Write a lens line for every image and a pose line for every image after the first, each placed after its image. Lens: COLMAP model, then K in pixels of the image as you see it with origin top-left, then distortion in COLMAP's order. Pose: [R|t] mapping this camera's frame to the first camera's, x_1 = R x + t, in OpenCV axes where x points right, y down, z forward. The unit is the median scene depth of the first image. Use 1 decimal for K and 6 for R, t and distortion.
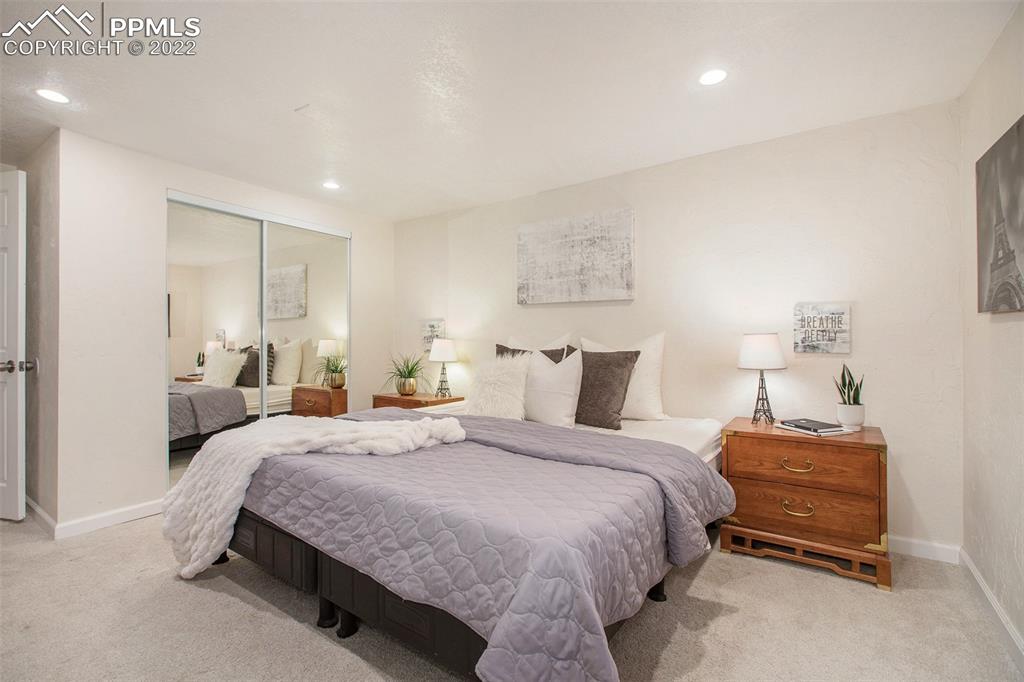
lens RADIAL K [[461.9, 0, 507.9], [0, 461.9, 335.1], [0, 0, 1]] dist [-0.019296, 0.000786]
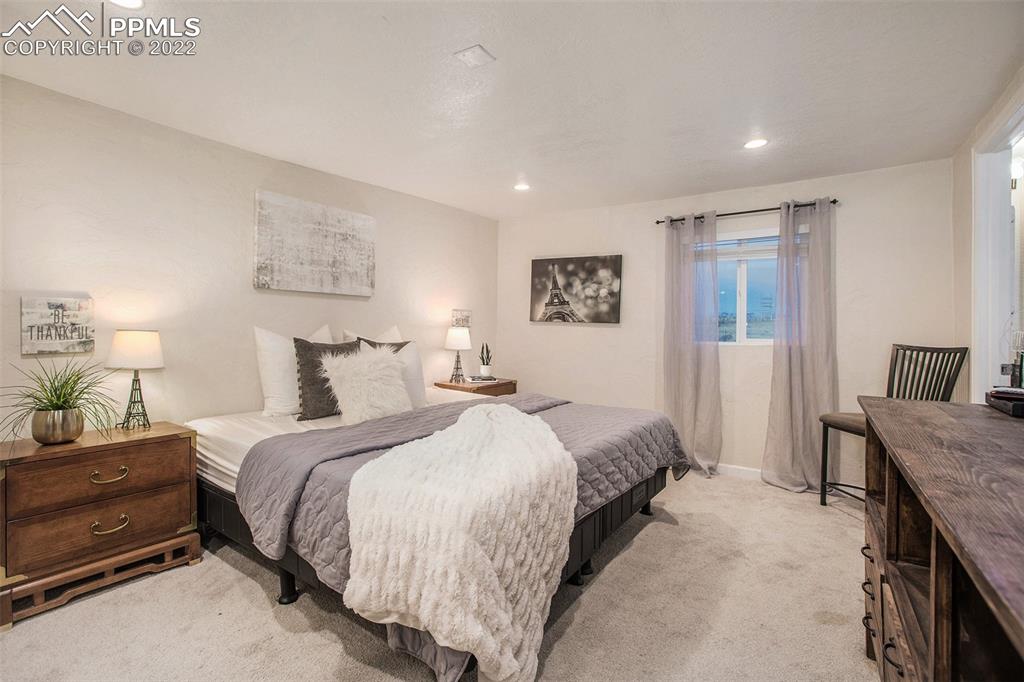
lens RADIAL K [[479.4, 0, 512.0], [0, 479.4, 341.0], [0, 0, 1]] dist [0.000937, 0.001191]
pose [[0.029451, -0.013592, 0.999474, -0.806424], [-0.003171, 0.999901, 0.013692, 0.012745], [-0.999561, -0.003573, 0.029405, 0.541015]]
